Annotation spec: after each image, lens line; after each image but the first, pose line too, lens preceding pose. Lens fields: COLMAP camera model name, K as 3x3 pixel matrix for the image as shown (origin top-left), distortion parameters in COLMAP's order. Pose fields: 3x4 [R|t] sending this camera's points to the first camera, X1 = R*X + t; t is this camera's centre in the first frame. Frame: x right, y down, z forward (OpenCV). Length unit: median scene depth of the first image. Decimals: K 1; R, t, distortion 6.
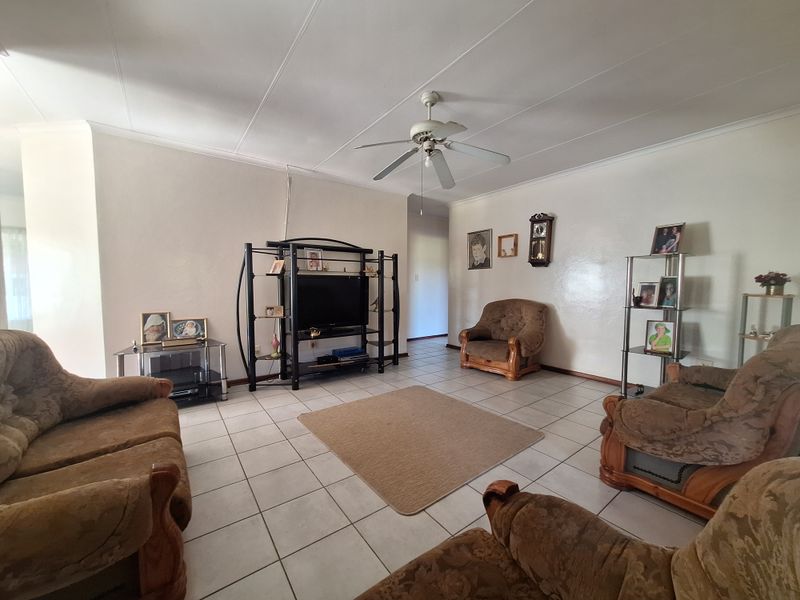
lens RADIAL K [[318.2, 0, 398.9], [0, 318.2, 300.5], [0, 0, 1]] dist [-0.000030, -0.000060]
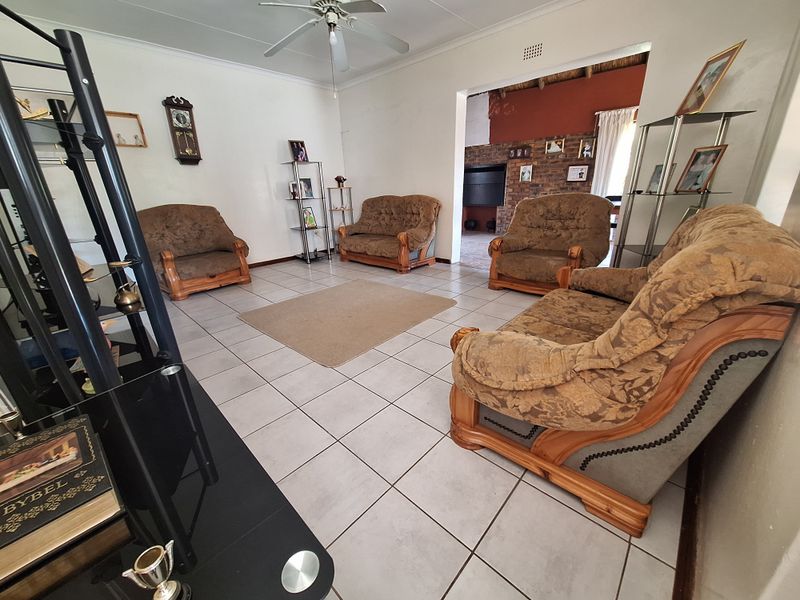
lens RADIAL K [[318.2, 0, 399.8], [0, 318.2, 302.9], [0, 0, 1]] dist [-0.000030, -0.000060]
pose [[-0.181562, -0.328049, 0.927049, -0.817296], [0.090458, 0.933148, 0.347924, -0.001320], [-0.979210, 0.147029, -0.139749, 0.792254]]
